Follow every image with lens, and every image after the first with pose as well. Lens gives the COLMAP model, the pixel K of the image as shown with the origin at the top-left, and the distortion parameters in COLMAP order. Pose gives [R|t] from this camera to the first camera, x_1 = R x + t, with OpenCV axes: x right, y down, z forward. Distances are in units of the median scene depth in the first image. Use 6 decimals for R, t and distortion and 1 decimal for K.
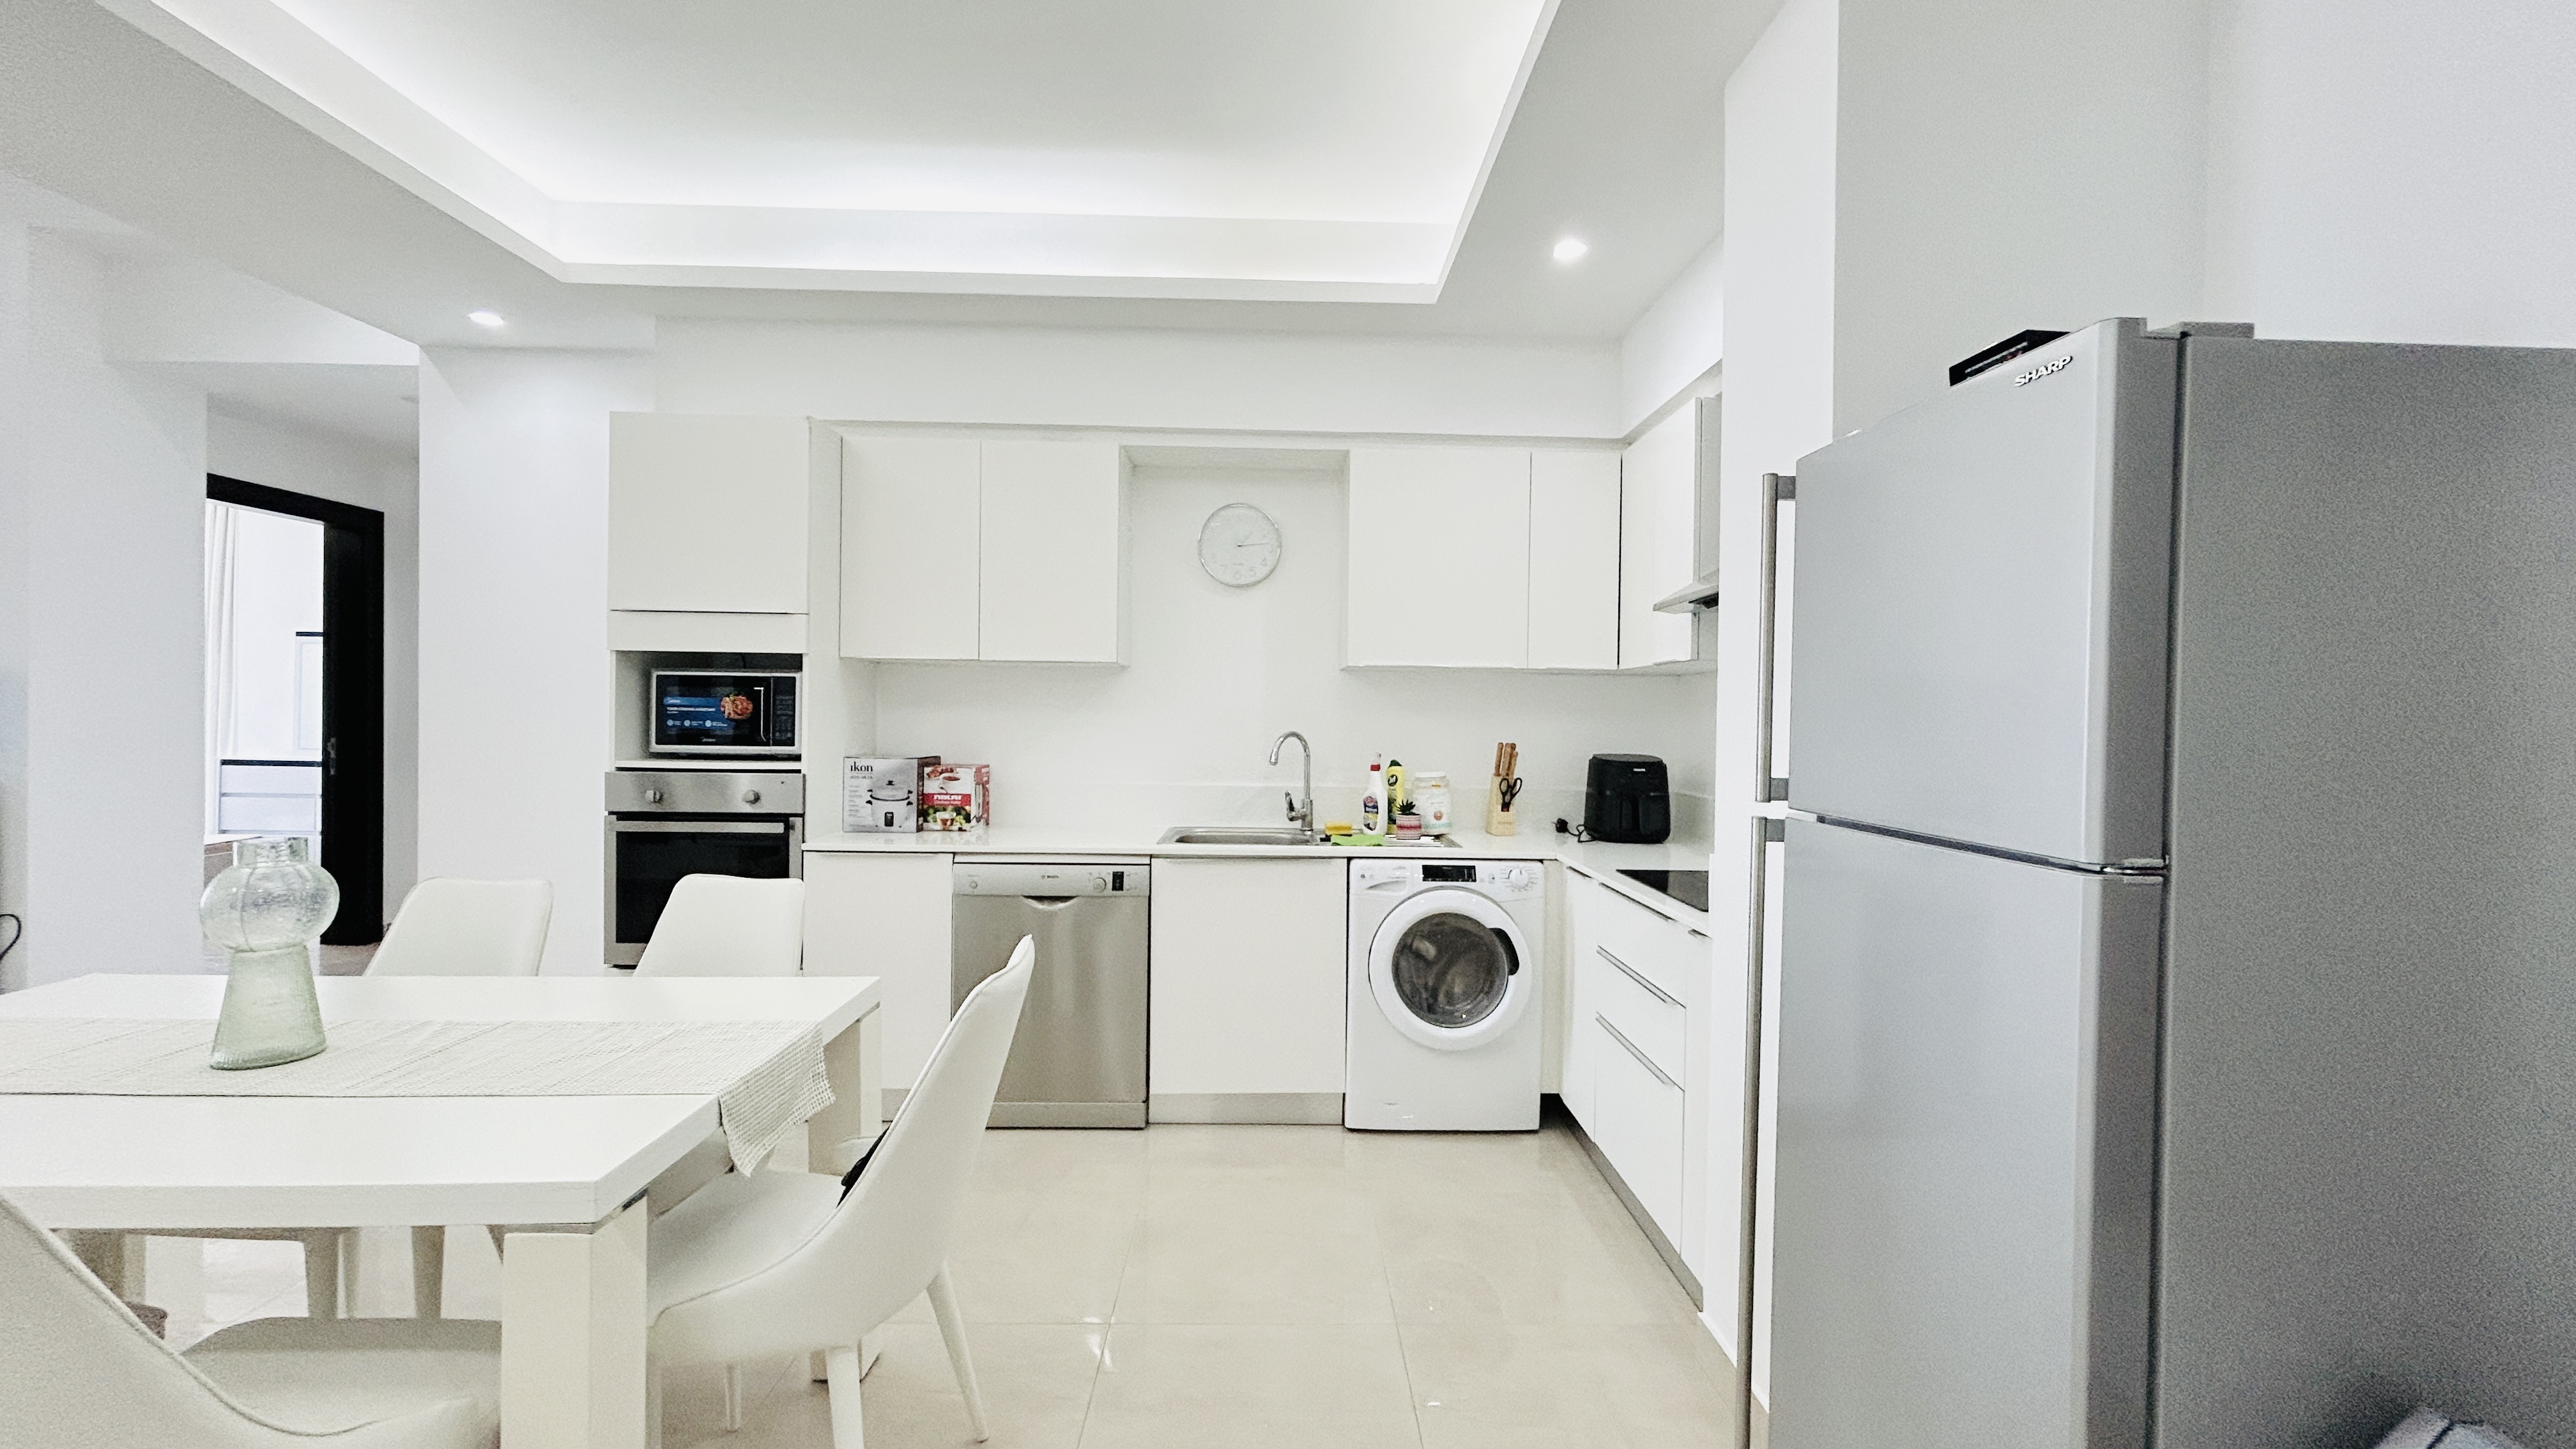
lens RADIAL K [[1036.6, 0, 1288.0], [0, 1036.6, 724.5], [0, 0, 1]] dist [-0.002546, -0.000113]
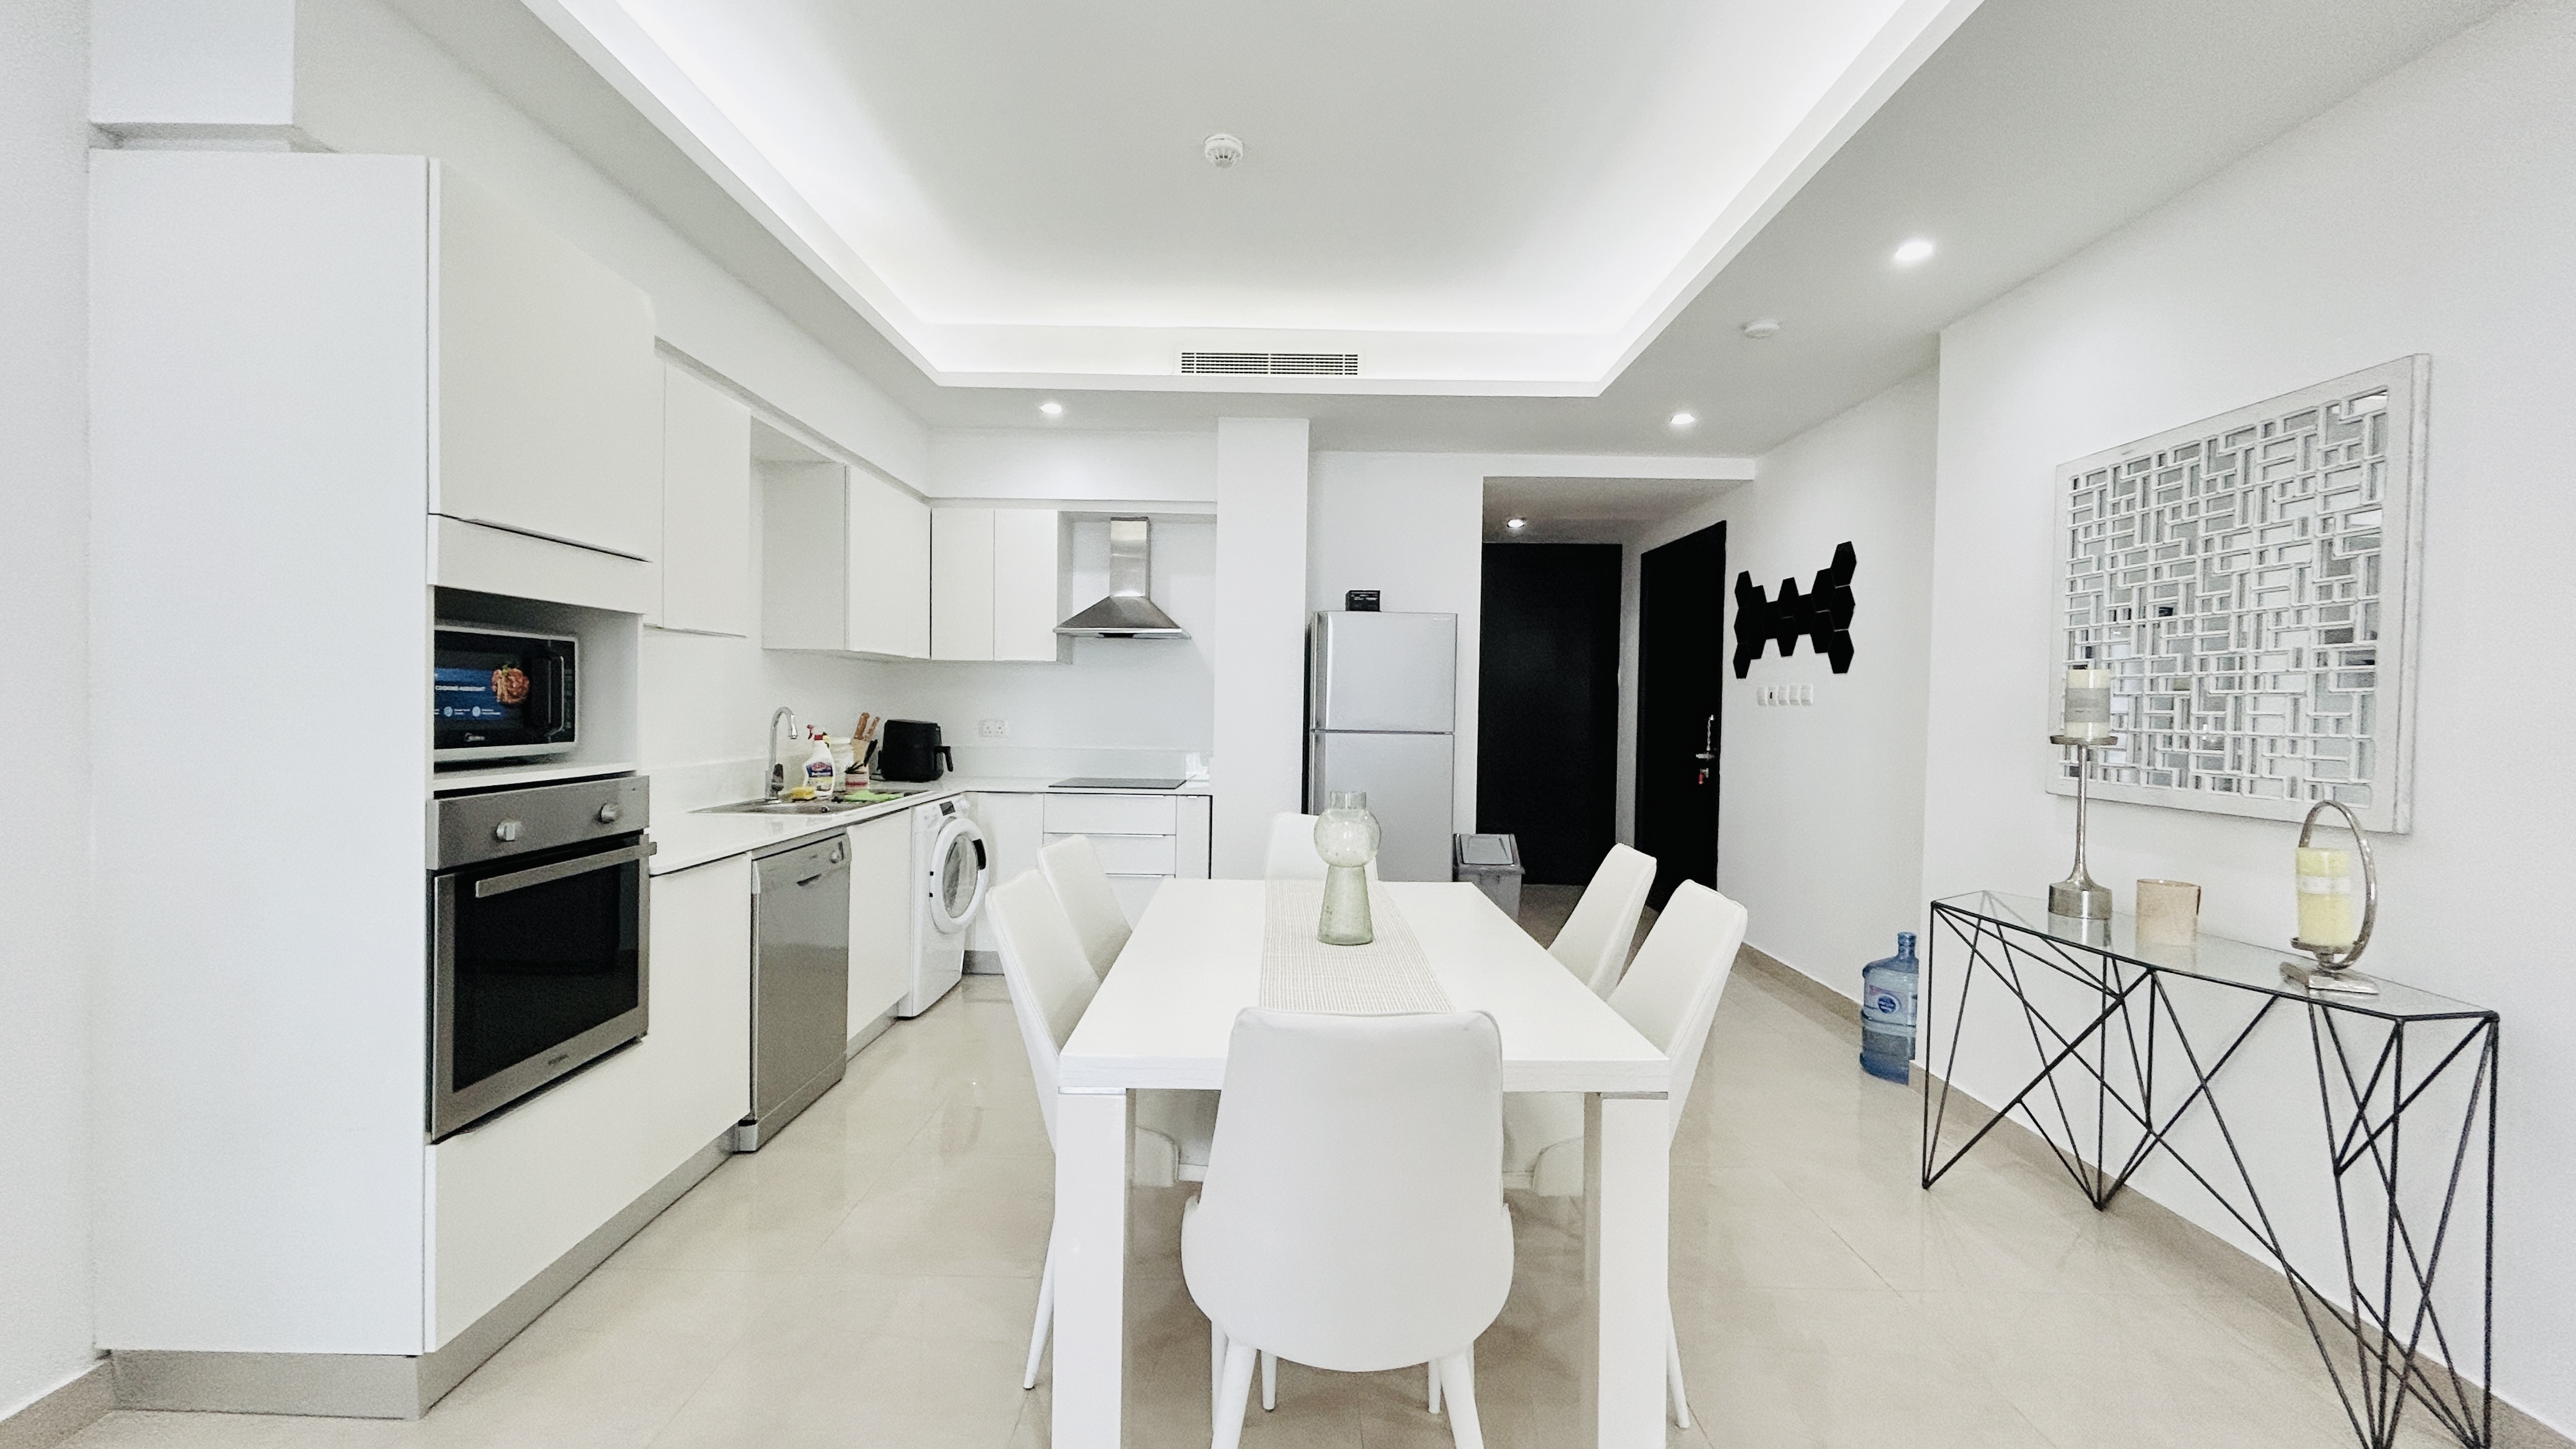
lens RADIAL K [[1036.6, 0, 1288.0], [0, 1036.6, 724.5], [0, 0, 1]] dist [-0.002546, -0.000113]
pose [[0.020679, -0.032932, 0.999244, -1.166839], [-0.005858, 0.999436, 0.033060, -0.016494], [-0.999769, -0.006537, 0.020474, 0.503272]]
